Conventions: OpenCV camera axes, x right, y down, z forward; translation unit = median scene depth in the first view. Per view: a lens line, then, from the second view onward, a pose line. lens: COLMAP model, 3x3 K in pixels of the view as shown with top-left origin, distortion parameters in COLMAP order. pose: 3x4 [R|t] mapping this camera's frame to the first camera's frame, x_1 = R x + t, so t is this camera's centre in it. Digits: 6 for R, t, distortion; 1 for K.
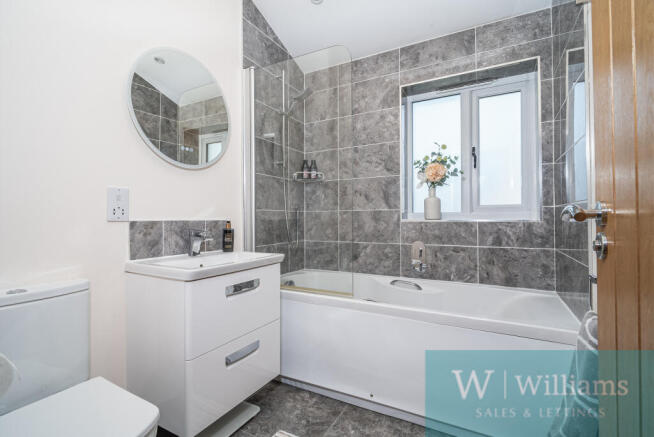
lens RADIAL K [[303.1, 0, 322.8], [0, 303.1, 216.2], [0, 0, 1]] dist [-0.002361, -0.000071]
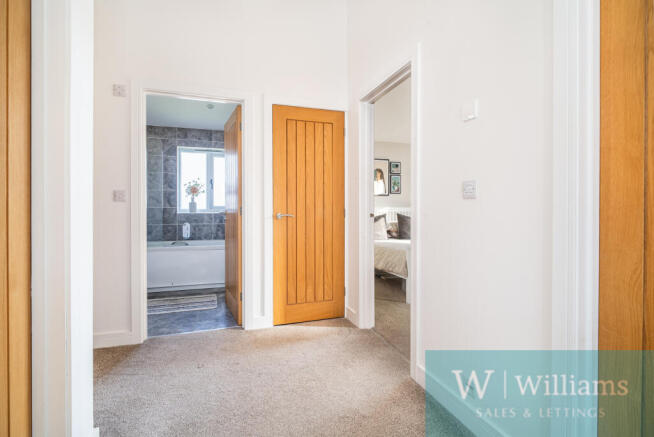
lens RADIAL K [[303.1, 0, 323.0], [0, 303.1, 214.1], [0, 0, 1]] dist [-0.002361, -0.000071]
pose [[0.660357, -0.000278, 0.750952, -0.620604], [-0.010000, 0.999908, 0.009163, -0.005840], [-0.750885, -0.013560, 0.660294, -1.071153]]
